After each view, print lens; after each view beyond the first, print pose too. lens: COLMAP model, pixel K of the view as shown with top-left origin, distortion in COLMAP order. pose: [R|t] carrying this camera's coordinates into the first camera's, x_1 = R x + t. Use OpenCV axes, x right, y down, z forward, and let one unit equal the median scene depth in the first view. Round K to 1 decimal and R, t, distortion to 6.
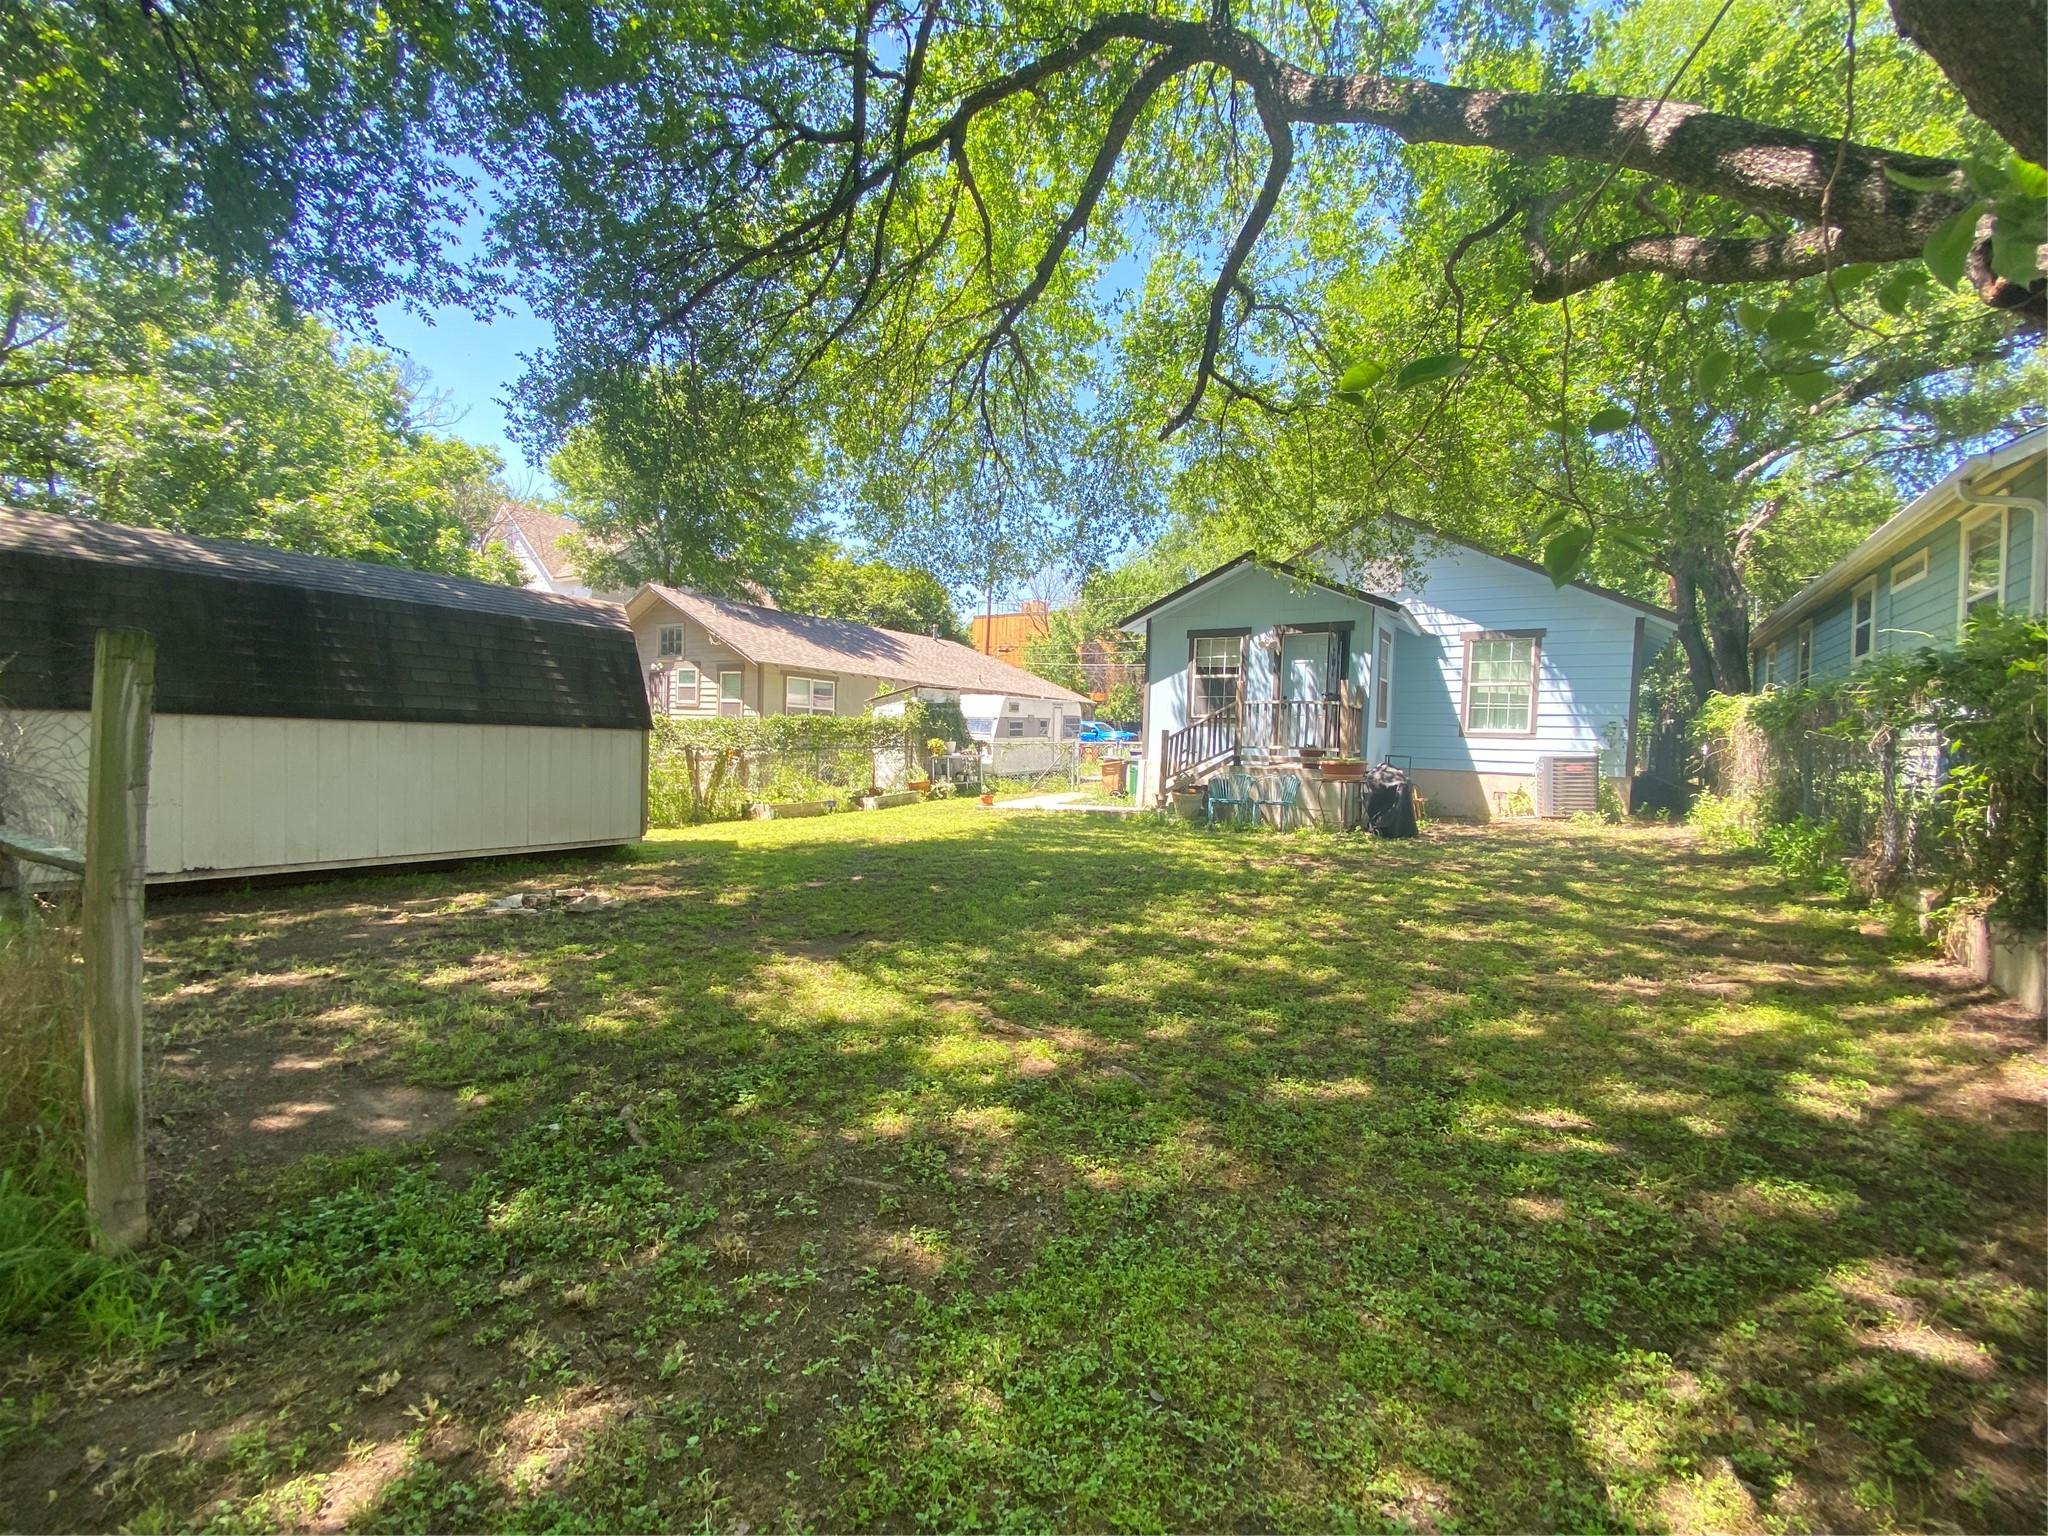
lens RADIAL K [[830.0, 0, 1022.3], [0, 830.0, 780.6], [0, 0, 1]] dist [0.023400, -0.021629]
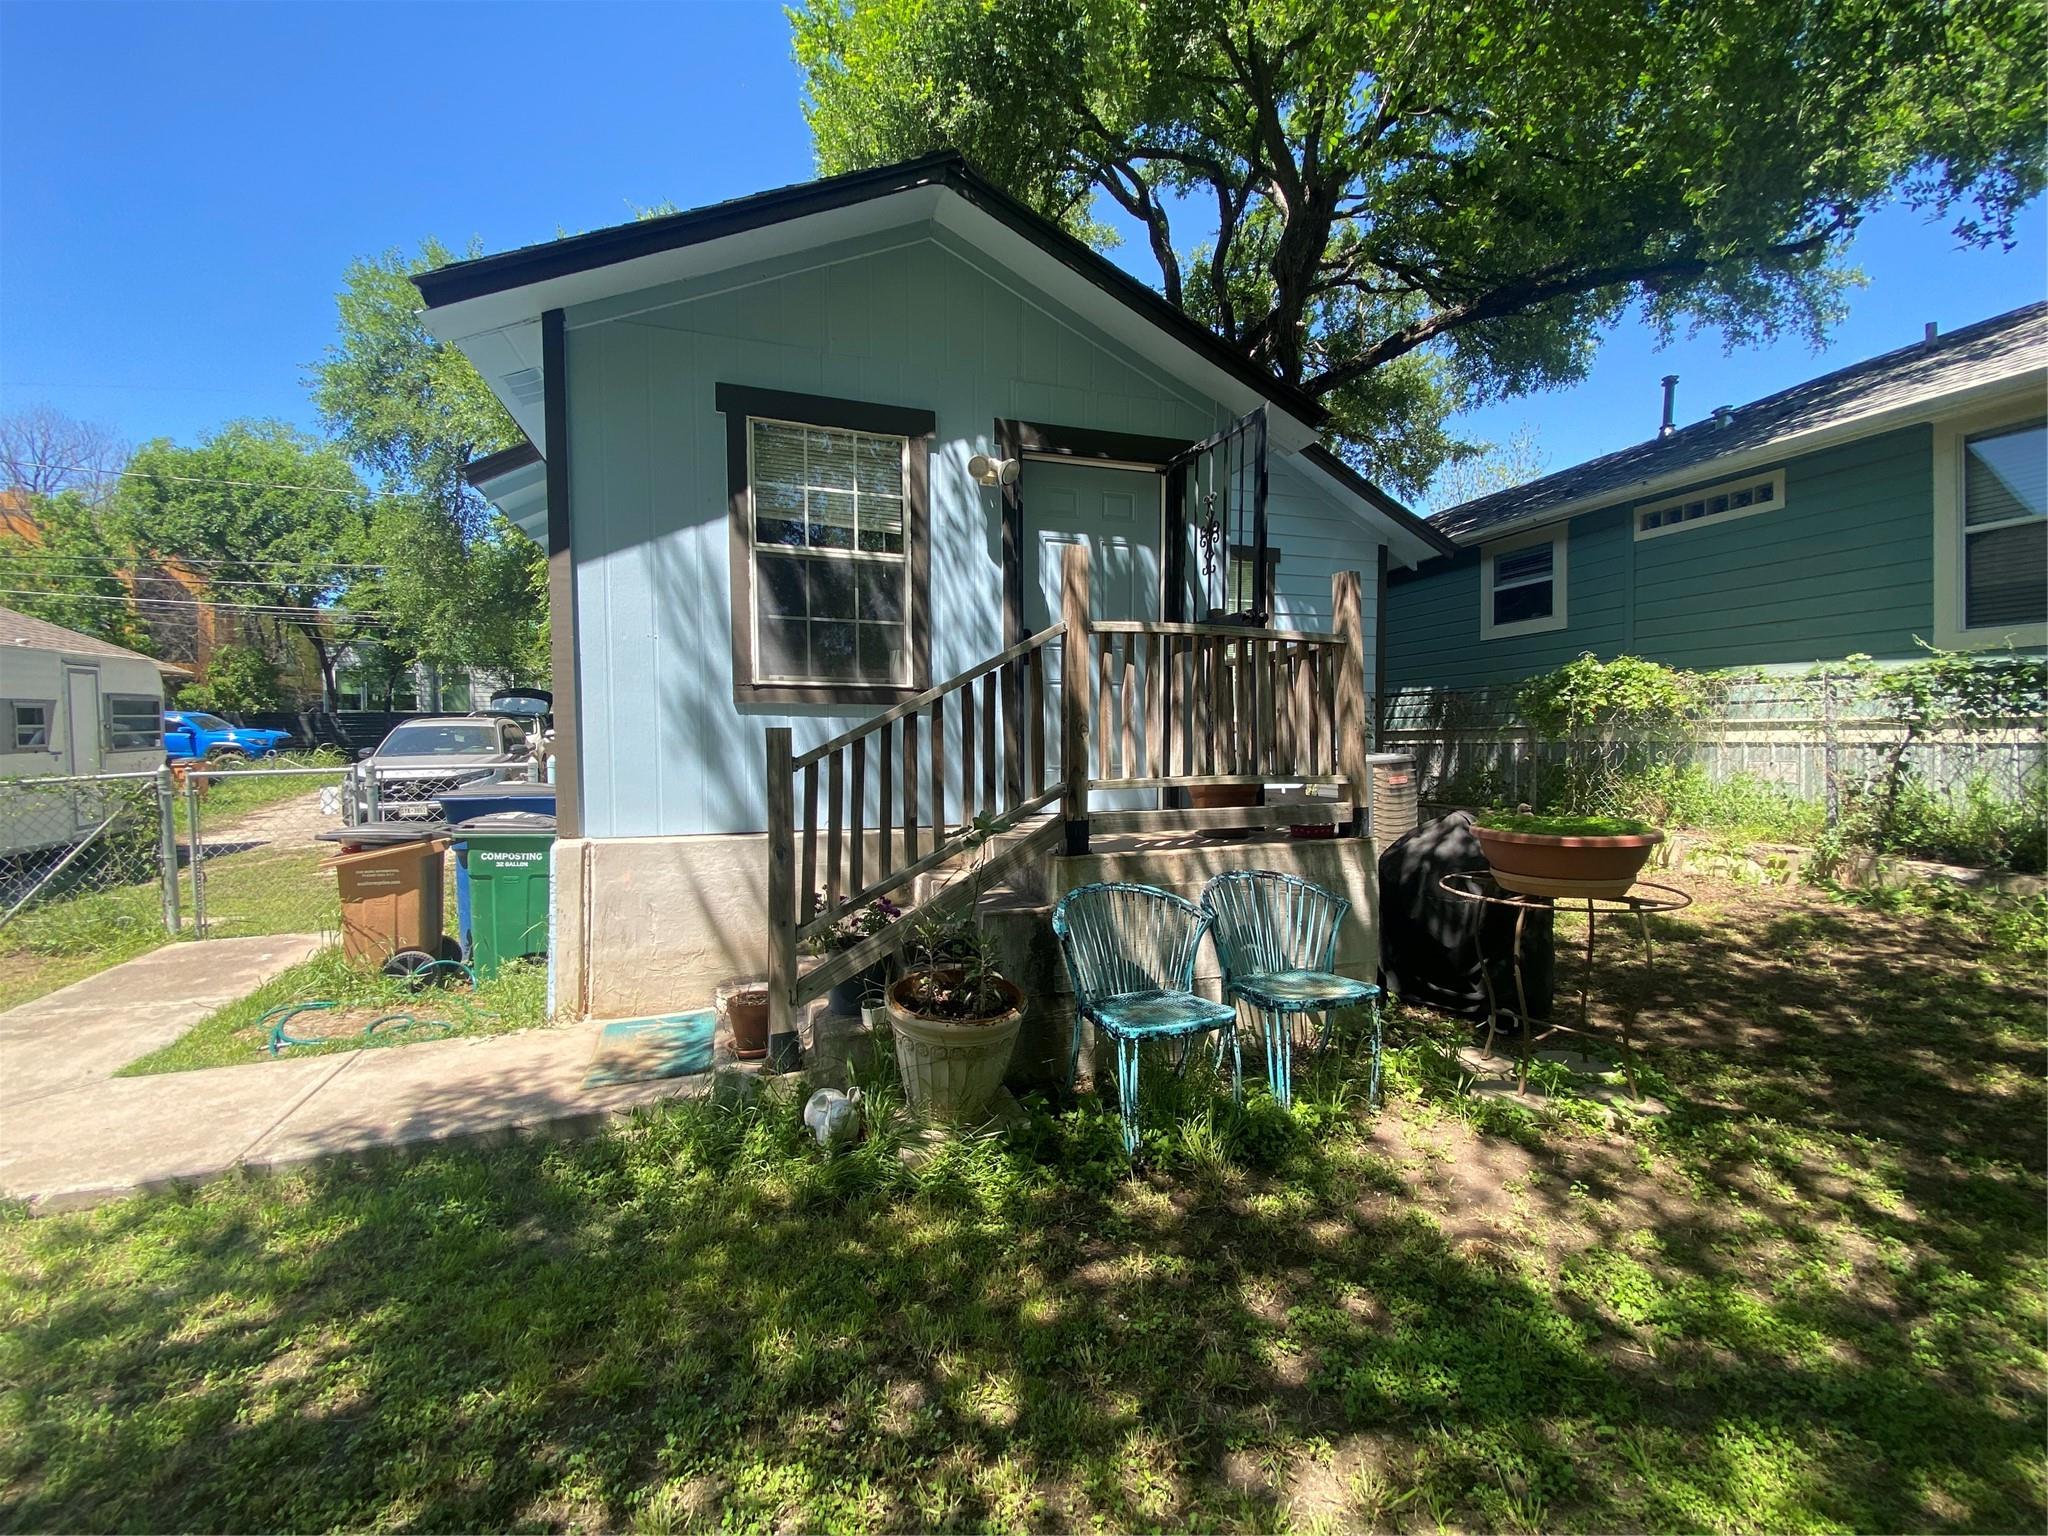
lens RADIAL K [[830.0, 0, 1022.3], [0, 830.0, 780.6], [0, 0, 1]] dist [0.023400, -0.021629]
pose [[0.625984, -0.069623, 0.776722, 0.027367], [0.061452, 0.997313, 0.039869, -0.046537], [-0.777411, 0.022774, 0.628581, 0.728945]]
